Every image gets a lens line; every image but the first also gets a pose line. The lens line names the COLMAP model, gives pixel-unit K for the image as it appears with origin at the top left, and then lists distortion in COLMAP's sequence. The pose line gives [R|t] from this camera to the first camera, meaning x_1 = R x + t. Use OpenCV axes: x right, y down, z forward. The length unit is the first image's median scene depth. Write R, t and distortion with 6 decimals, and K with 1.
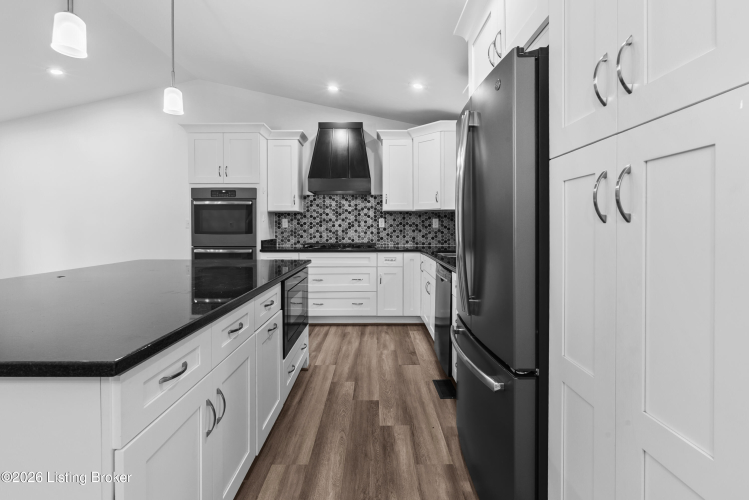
lens RADIAL K [[341.7, 0, 373.6], [0, 341.7, 227.8], [0, 0, 1]] dist [-0.002142, -0.002324]
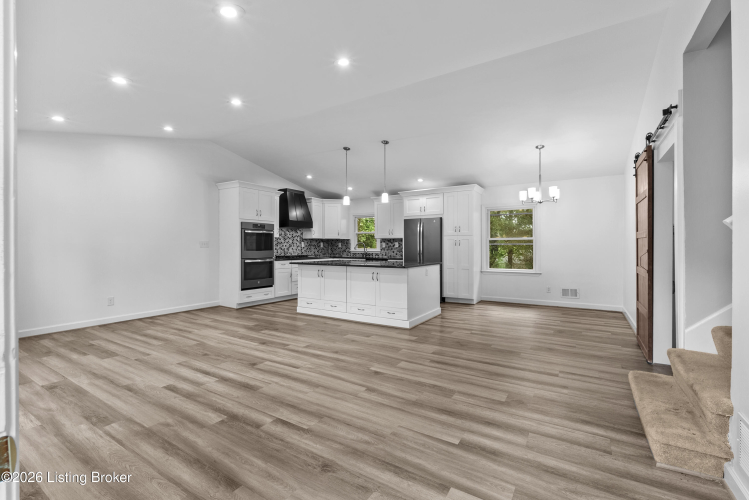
lens RADIAL K [[341.7, 0, 367.7], [0, 341.7, 247.1], [0, 0, 1]] dist [-0.002142, -0.002324]
pose [[0.540554, 0.000477, 0.841309, -1.351434], [0.001829, 0.999997, -0.001742, 0.003825], [-0.841307, 0.002480, 0.540552, -0.304501]]
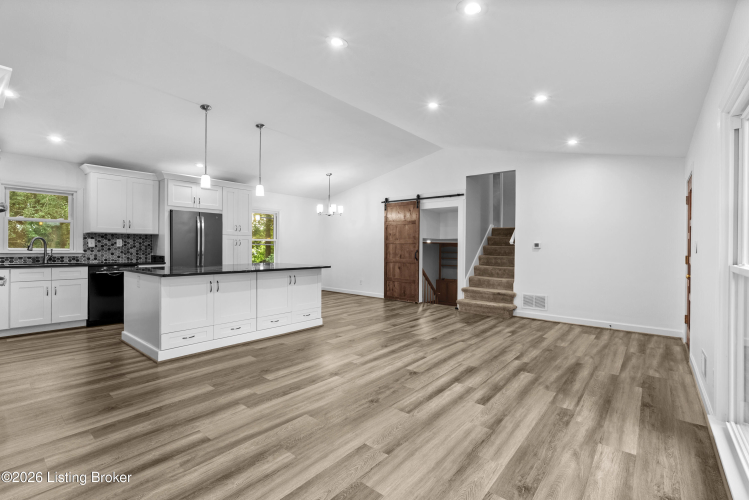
lens RADIAL K [[341.7, 0, 385.8], [0, 341.7, 248.1], [0, 0, 1]] dist [-0.002142, -0.002324]
pose [[-0.791544, -0.006629, 0.611077, -1.241439], [-0.005335, 0.999978, 0.003938, -0.002899], [-0.611089, -0.000143, -0.791562, 0.925185]]
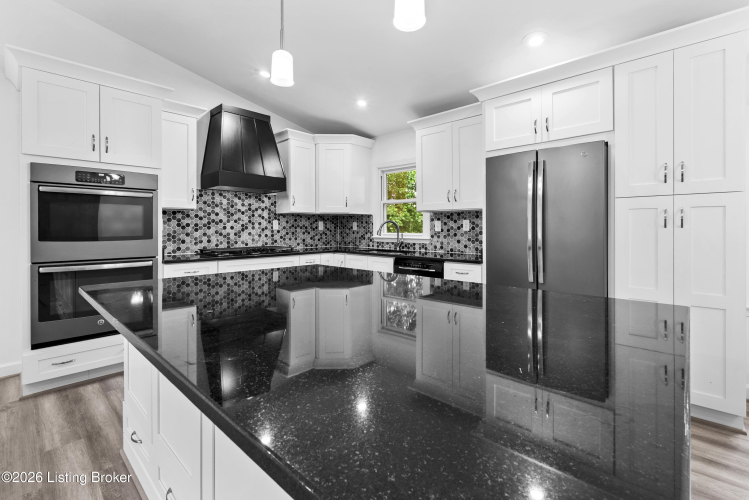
lens RADIAL K [[341.7, 0, 372.7], [0, 341.7, 227.4], [0, 0, 1]] dist [-0.002142, -0.002324]
pose [[0.682975, 0.003183, 0.730434, -0.485039], [0.000721, 0.999987, -0.005032, -0.002617], [-0.730441, 0.003963, 0.682964, 0.155851]]
